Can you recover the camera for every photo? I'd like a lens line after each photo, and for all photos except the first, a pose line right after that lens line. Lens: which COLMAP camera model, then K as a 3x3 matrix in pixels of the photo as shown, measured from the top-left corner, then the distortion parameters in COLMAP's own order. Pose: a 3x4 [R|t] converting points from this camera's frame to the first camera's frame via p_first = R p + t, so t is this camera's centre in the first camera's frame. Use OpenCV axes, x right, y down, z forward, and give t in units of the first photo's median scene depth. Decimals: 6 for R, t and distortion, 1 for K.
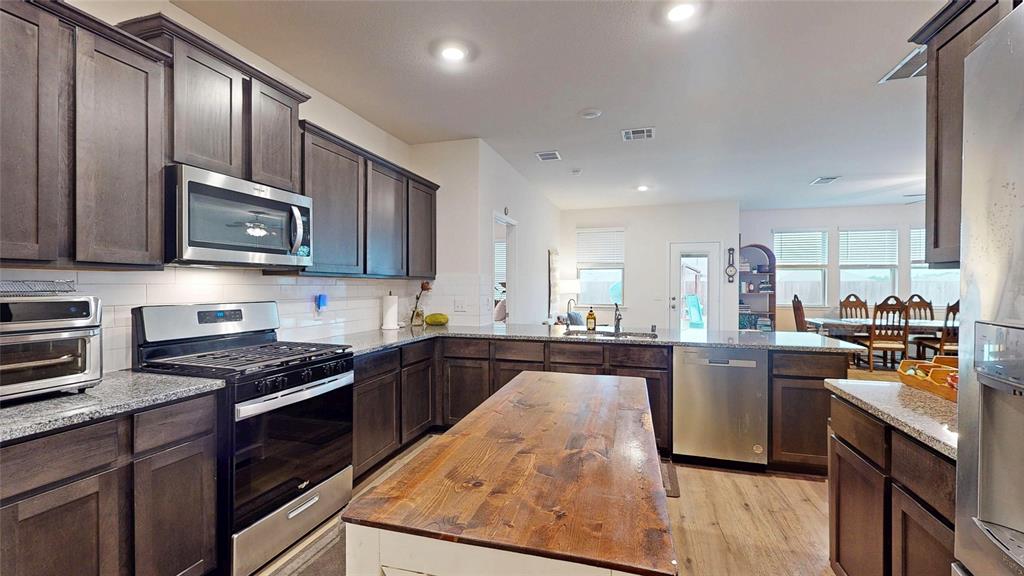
lens RADIAL K [[425.0, 0, 512.5], [0, 425.0, 289.0], [0, 0, 1]] dist [-0.002577, 0.000139]
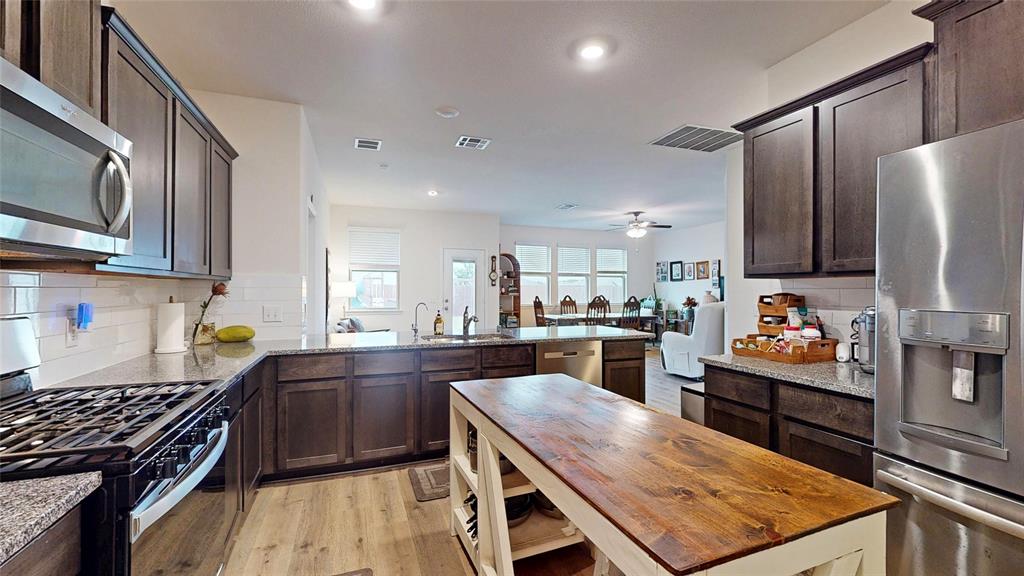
lens RADIAL K [[425.0, 0, 512.5], [0, 425.0, 289.0], [0, 0, 1]] dist [-0.002577, 0.000139]
pose [[0.787140, 0.000904, 0.616774, -0.169954], [0.003687, 0.999974, -0.006172, -0.000262], [-0.616764, 0.007132, 0.787116, 0.081518]]
